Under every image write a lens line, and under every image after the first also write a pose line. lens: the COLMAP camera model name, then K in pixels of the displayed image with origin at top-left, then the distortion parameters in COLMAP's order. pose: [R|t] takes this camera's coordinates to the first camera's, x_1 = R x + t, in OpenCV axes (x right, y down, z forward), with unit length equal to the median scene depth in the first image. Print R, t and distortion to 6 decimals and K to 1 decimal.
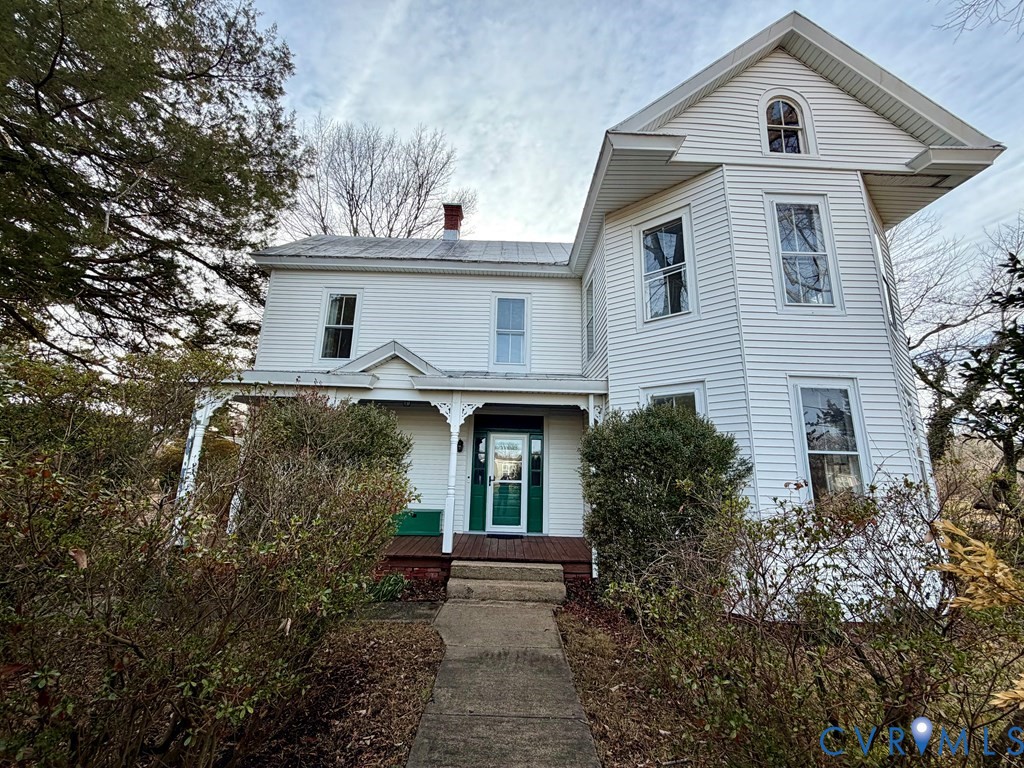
lens RADIAL K [[405.3, 0, 509.8], [0, 405.3, 384.9], [0, 0, 1]] dist [-0.002216, -0.000107]
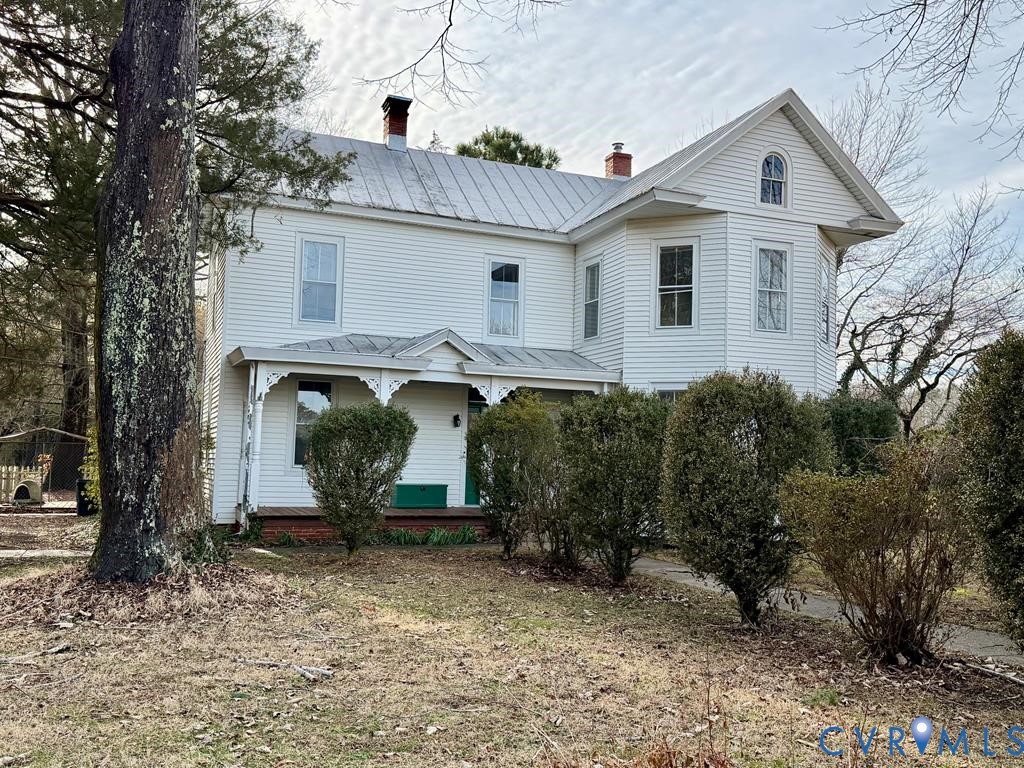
lens RADIAL K [[920.9, 0, 512.0], [0, 920.9, 384.0], [0, 0, 1]] dist [0.127333, -0.001503]
pose [[0.935330, 0.030958, 0.352419, -0.975397], [-0.079163, 0.989219, 0.123202, -0.275393], [-0.344805, -0.143133, 0.927697, -1.353744]]
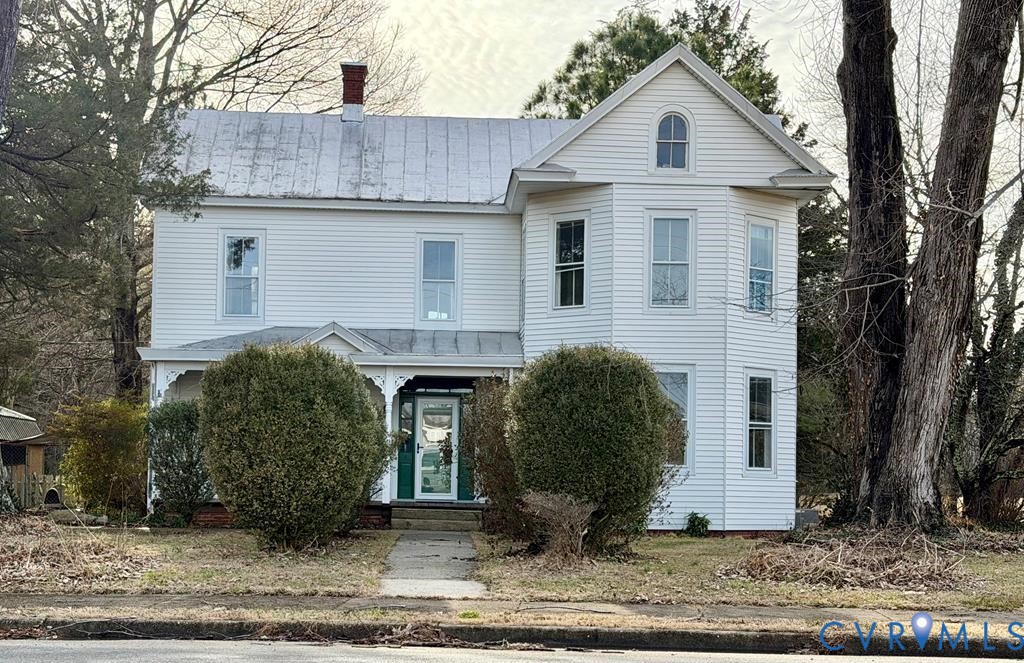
lens RADIAL K [[1623.7, 0, 510.8], [0, 1623.7, 400.7], [0, 0, 1]] dist [0.211029, 0.044589]
pose [[0.999225, -0.008336, 0.038463, 0.026846], [0.001800, 0.985964, 0.166947, -0.623660], [-0.039314, -0.166748, 0.985215, -3.366507]]
